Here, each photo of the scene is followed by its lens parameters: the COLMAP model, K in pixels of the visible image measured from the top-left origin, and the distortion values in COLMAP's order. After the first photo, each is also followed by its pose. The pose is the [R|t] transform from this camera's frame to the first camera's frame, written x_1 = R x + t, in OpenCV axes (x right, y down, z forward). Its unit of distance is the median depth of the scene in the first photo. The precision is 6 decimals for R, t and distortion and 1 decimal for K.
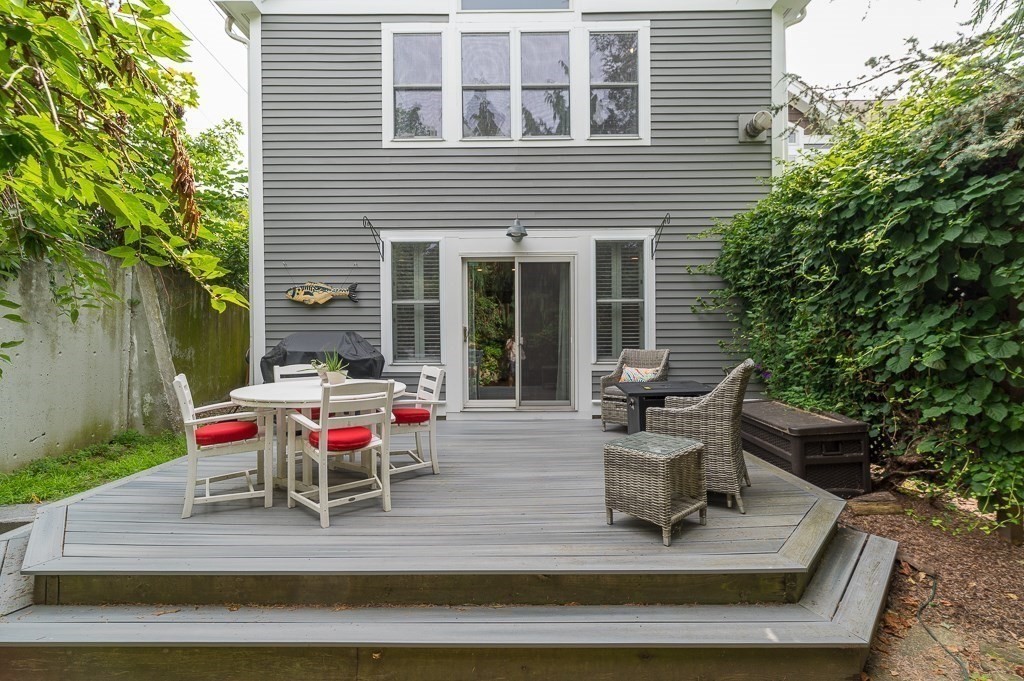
lens RADIAL K [[447.3, 0, 502.2], [0, 447.3, 336.4], [0, 0, 1]] dist [-0.004648, 0.000435]
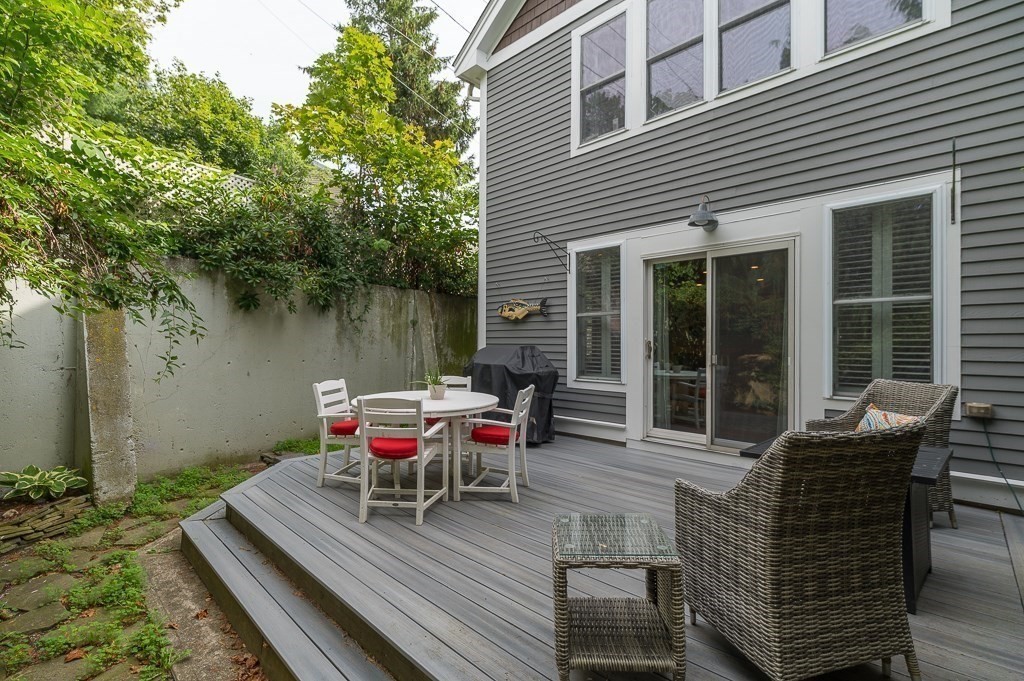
lens RADIAL K [[447.3, 0, 508.7], [0, 447.3, 340.4], [0, 0, 1]] dist [-0.004648, 0.000435]
pose [[0.732639, 0.002898, -0.680612, 0.305196], [-0.009332, 0.999940, -0.005787, -0.015214], [0.680554, 0.010591, 0.732621, 0.196931]]
